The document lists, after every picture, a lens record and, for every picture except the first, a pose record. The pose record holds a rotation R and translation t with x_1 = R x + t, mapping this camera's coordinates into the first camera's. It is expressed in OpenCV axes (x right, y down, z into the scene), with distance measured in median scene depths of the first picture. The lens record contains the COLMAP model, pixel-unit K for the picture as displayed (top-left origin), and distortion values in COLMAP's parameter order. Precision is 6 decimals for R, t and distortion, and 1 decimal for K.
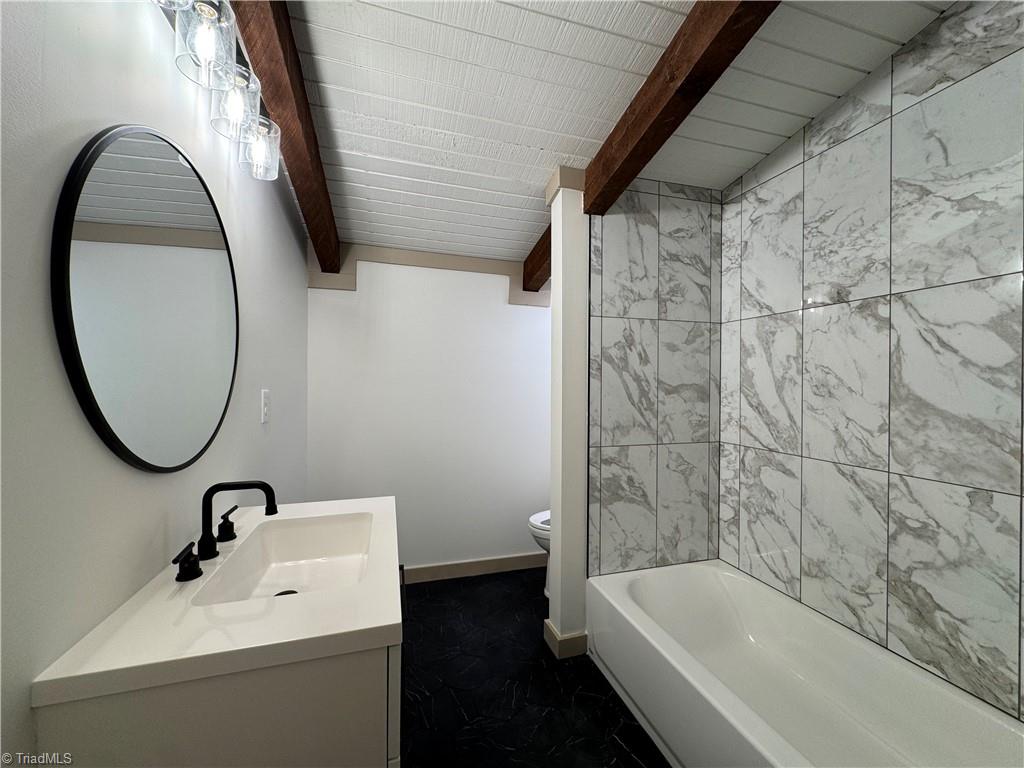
lens RADIAL K [[411.7, 0, 510.9], [0, 411.7, 382.9], [0, 0, 1]] dist [0.000401, 0.000020]
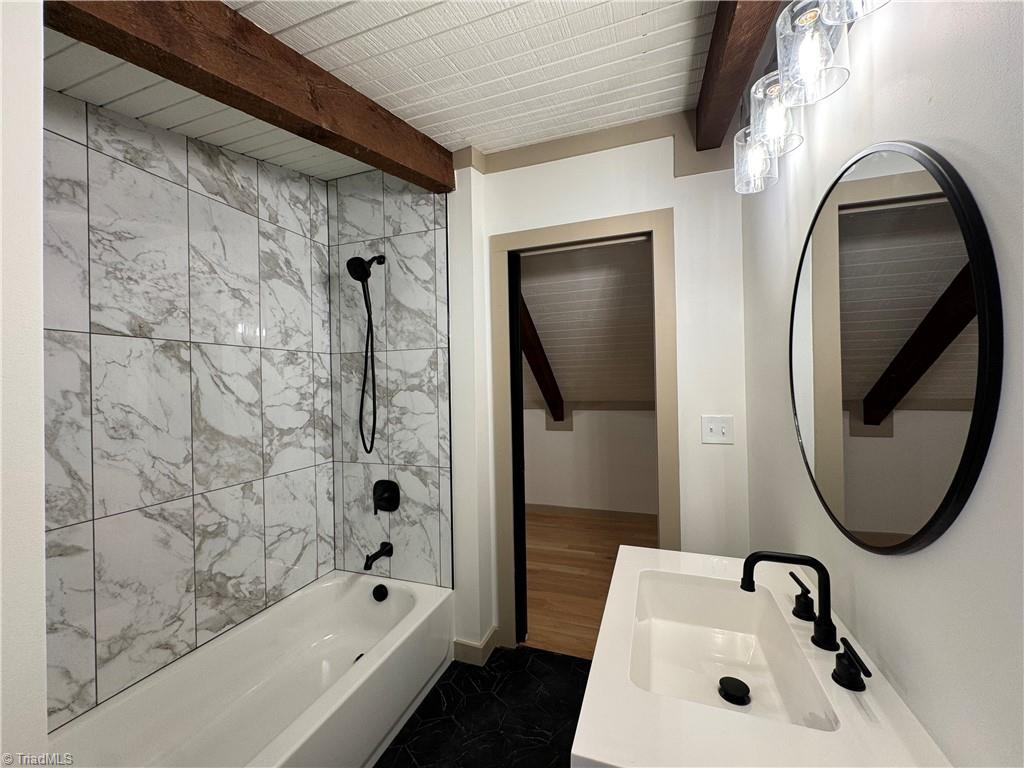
lens RADIAL K [[411.7, 0, 510.2], [0, 411.7, 383.2], [0, 0, 1]] dist [0.000401, 0.000020]
pose [[-0.804554, 0.012025, 0.593757, -0.480493], [0.016185, 0.999868, 0.001682, -0.084202], [-0.593659, 0.010963, -0.804642, 1.373552]]
